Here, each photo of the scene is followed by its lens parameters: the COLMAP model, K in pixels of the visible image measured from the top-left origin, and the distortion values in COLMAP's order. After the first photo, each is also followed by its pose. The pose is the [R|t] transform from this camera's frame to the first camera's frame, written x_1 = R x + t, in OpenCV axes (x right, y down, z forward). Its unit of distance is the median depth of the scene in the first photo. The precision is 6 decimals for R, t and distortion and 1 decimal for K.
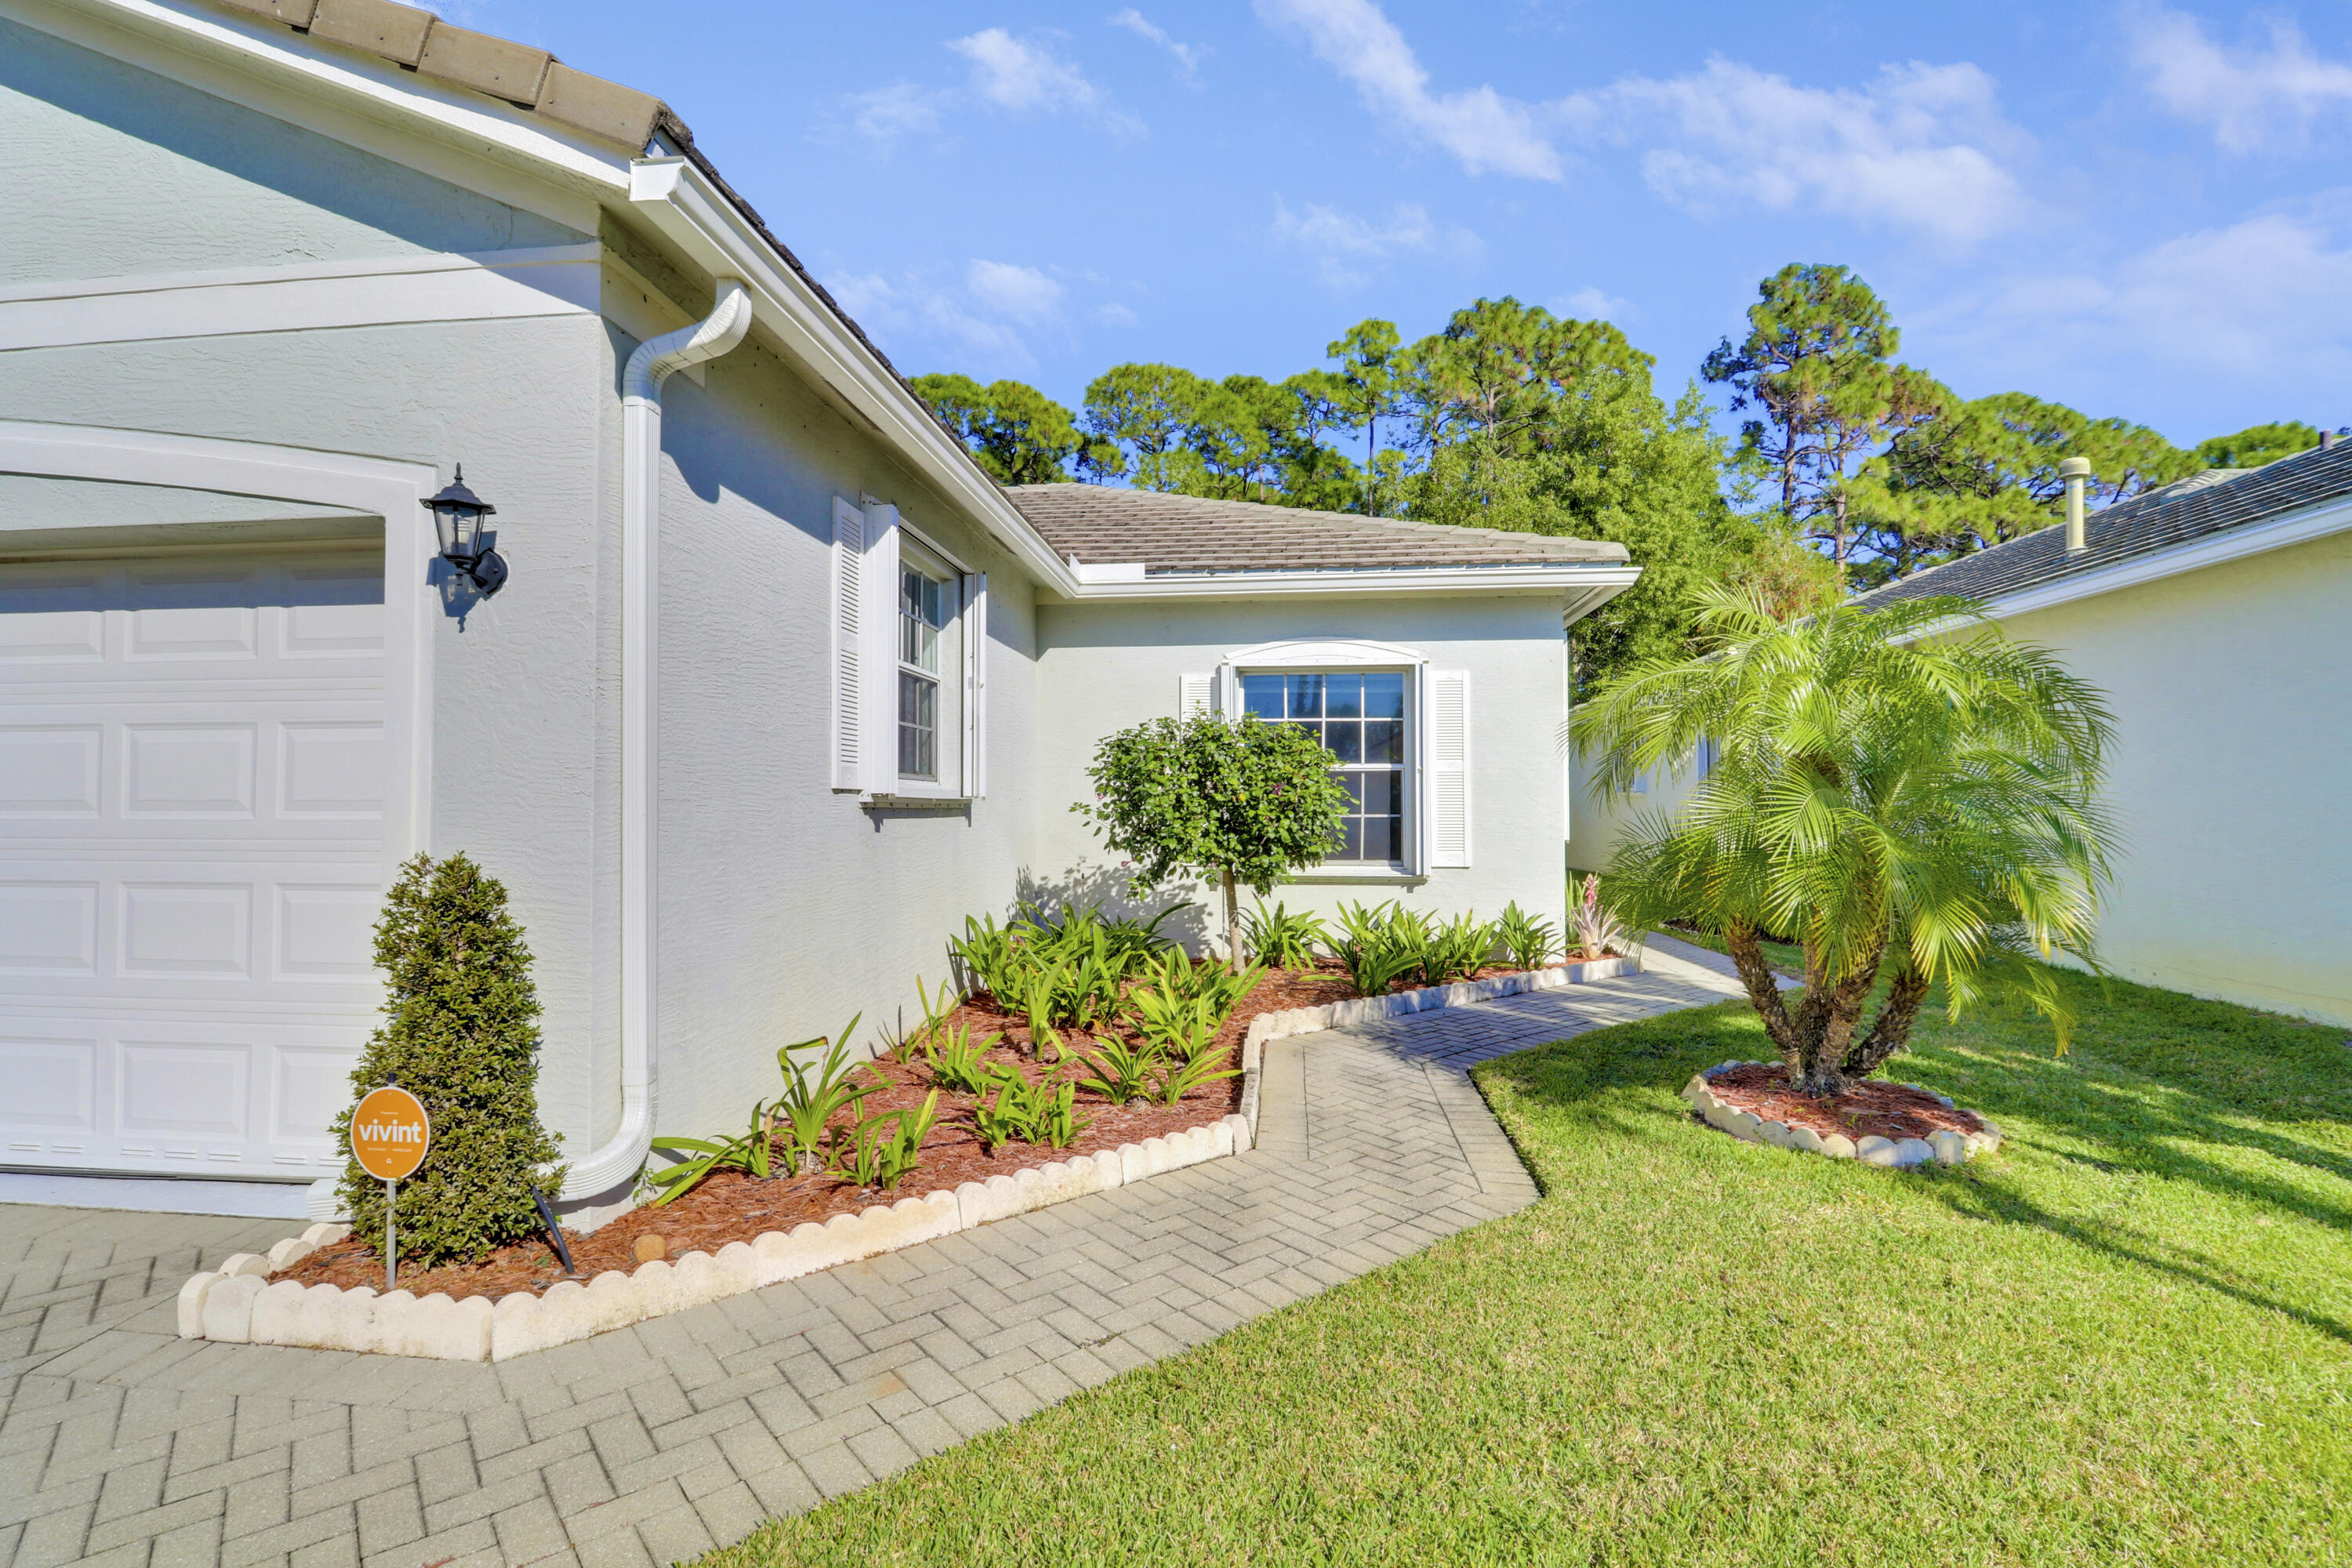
lens RADIAL K [[1102.2, 0, 1184.3], [0, 1102.2, 768.7], [0, 0, 1]] dist [-0.003404, -0.000688]
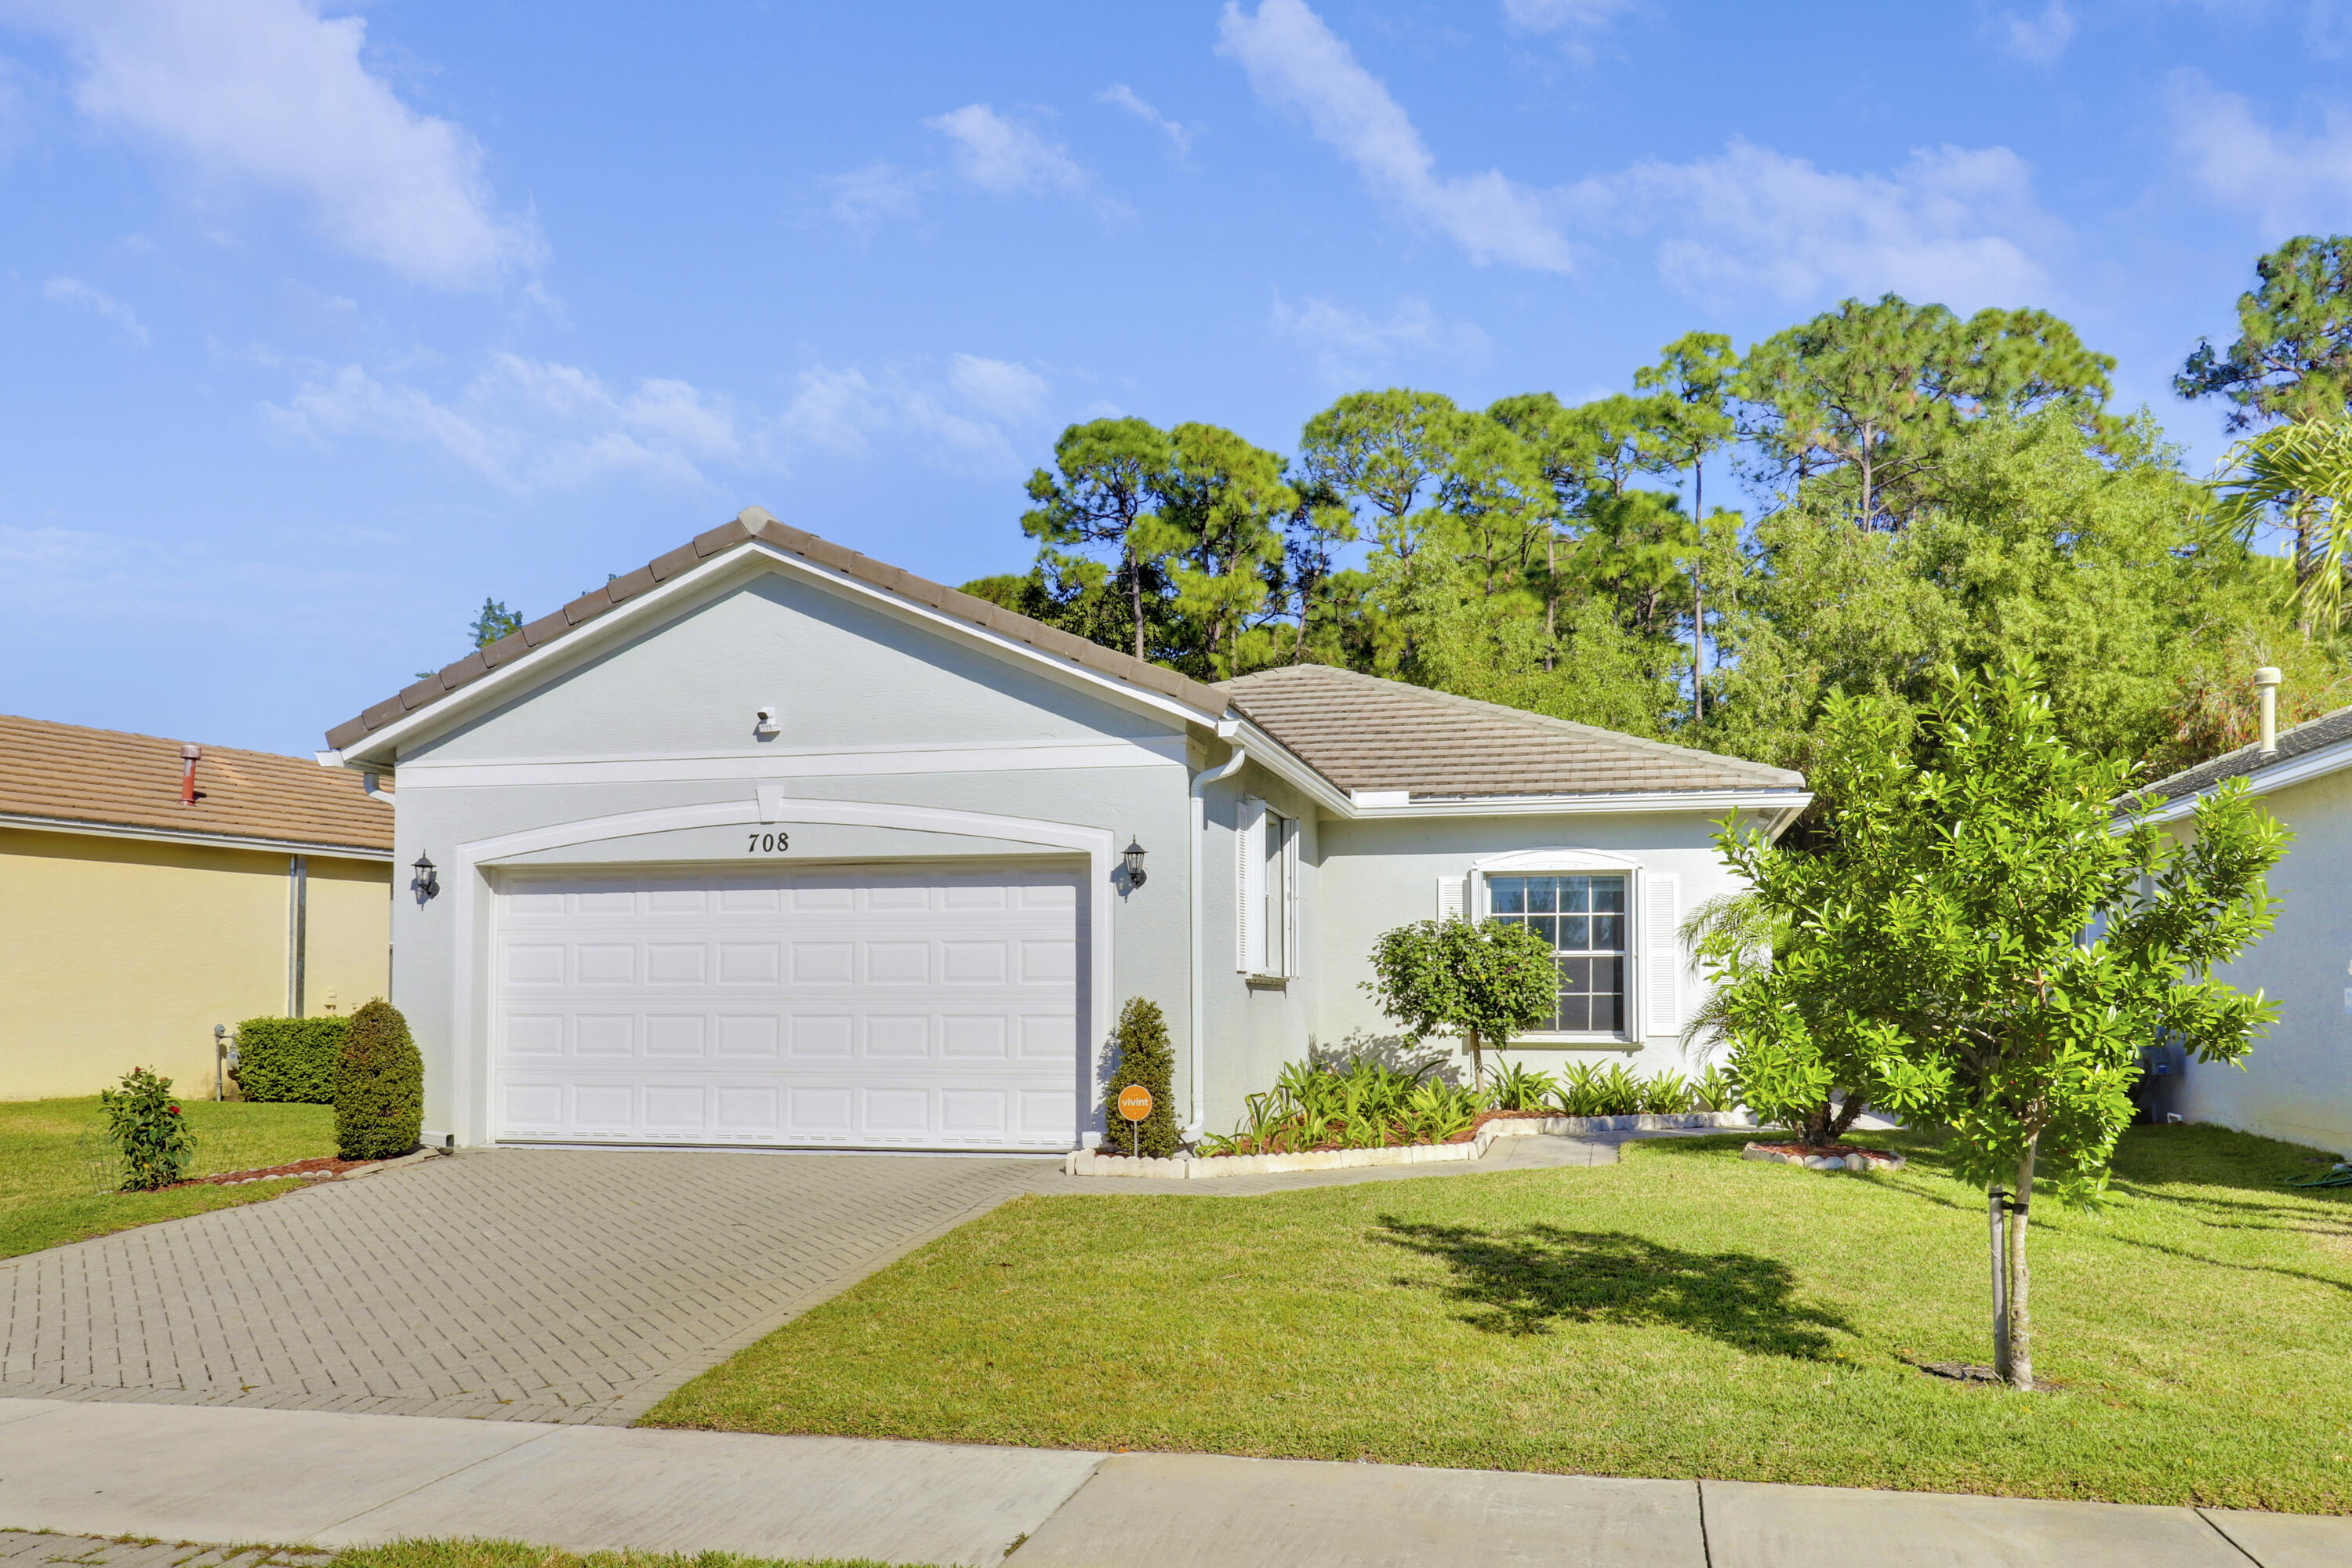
lens RADIAL K [[1747.8, 0, 1186.9], [0, 1747.8, 912.6], [0, 0, 1]] dist [0.009257, -0.006777]
pose [[0.989664, -0.004765, -0.143329, -0.001175], [0.002437, 0.999862, -0.016408, -0.015814], [0.143387, 0.015889, 0.989539, -0.956872]]
